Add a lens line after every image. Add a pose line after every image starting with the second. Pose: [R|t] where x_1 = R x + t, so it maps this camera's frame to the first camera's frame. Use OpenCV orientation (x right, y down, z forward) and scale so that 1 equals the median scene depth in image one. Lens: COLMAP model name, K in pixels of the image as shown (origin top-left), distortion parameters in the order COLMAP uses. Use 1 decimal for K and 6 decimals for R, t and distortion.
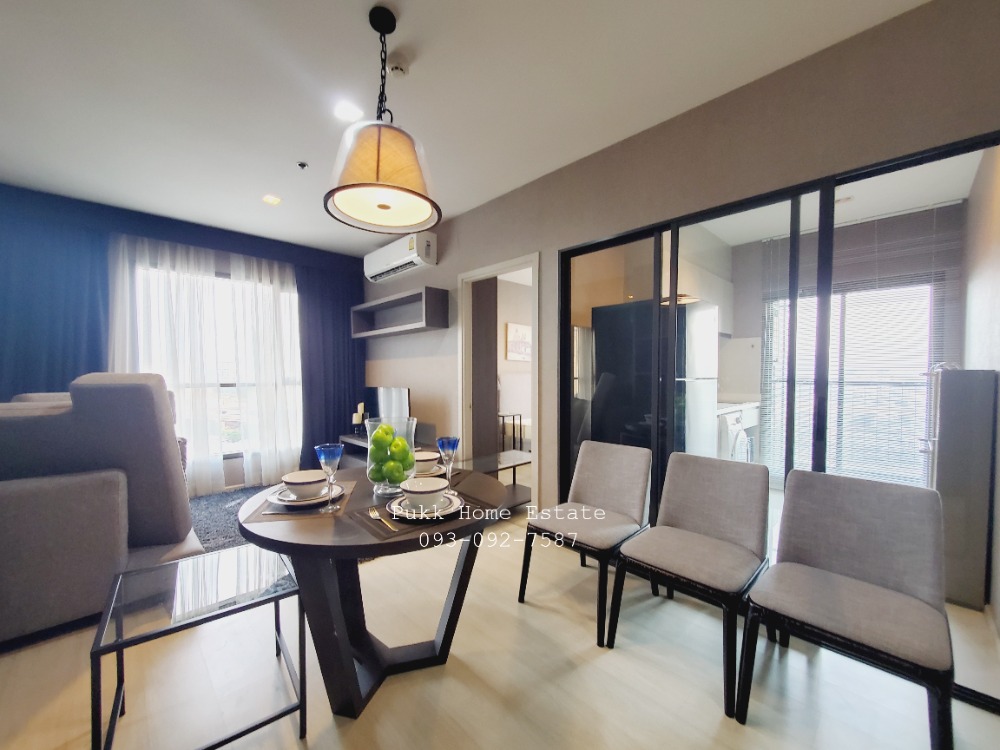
lens RADIAL K [[399.1, 0, 496.3], [0, 399.1, 381.2], [0, 0, 1]] dist [-0.001266, -0.000162]
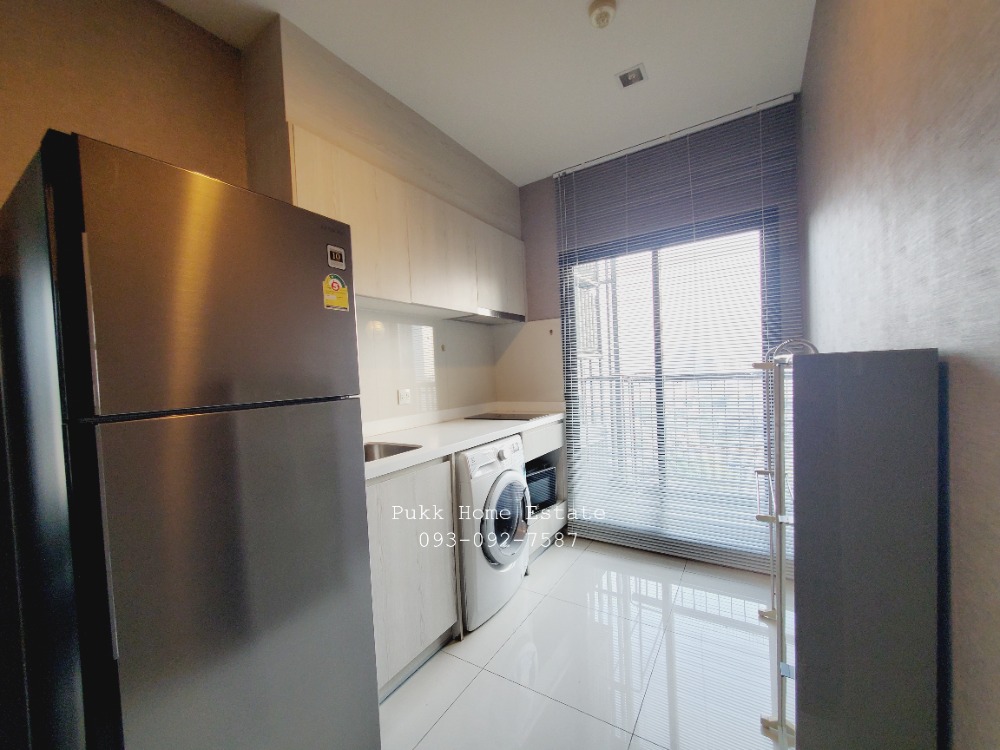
lens RADIAL K [[399.1, 0, 496.3], [0, 399.1, 381.2], [0, 0, 1]] dist [-0.001266, -0.000162]
pose [[0.972515, -0.053616, 0.226585, 0.503322], [0.054444, 0.998513, 0.002596, -0.013305], [-0.226388, 0.009811, 0.973988, 0.459976]]
